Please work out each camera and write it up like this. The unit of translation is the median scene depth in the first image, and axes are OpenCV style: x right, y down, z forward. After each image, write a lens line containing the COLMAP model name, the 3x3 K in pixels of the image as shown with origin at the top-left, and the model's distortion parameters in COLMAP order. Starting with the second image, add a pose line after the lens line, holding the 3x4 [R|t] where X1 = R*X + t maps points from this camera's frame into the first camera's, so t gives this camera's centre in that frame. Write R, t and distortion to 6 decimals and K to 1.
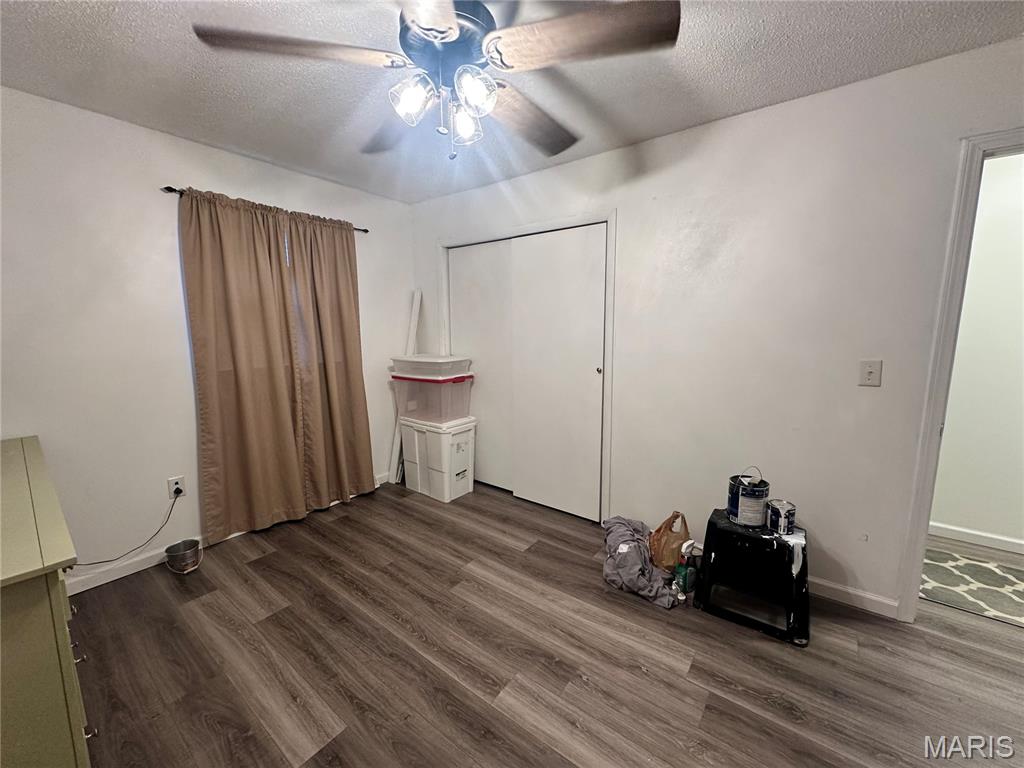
lens RADIAL K [[405.8, 0, 512.0], [0, 405.8, 384.0], [0, 0, 1]] dist [0.000556, 0.000224]
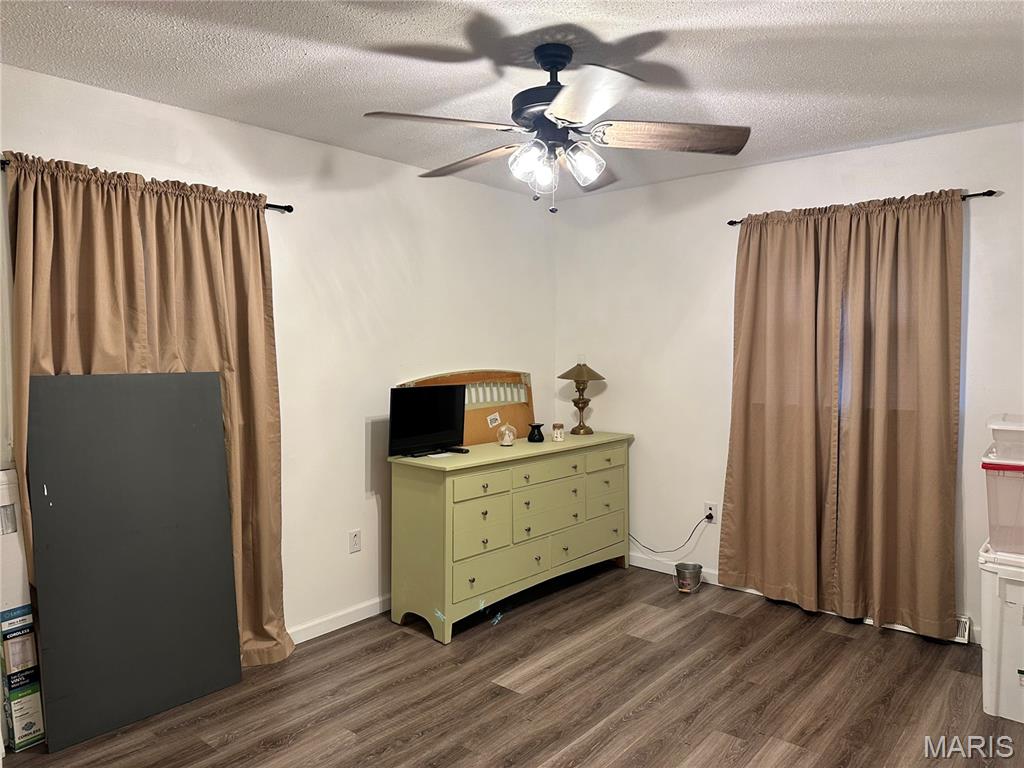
lens RADIAL K [[714.1, 0, 517.8], [0, 714.1, 380.0], [0, 0, 1]] dist [0.106404, -0.151993]
pose [[-0.039235, 0.051625, -0.997896, 0.981134], [-0.141628, 0.988295, 0.056697, -0.106272], [0.989142, 0.143555, -0.031464, 0.547186]]
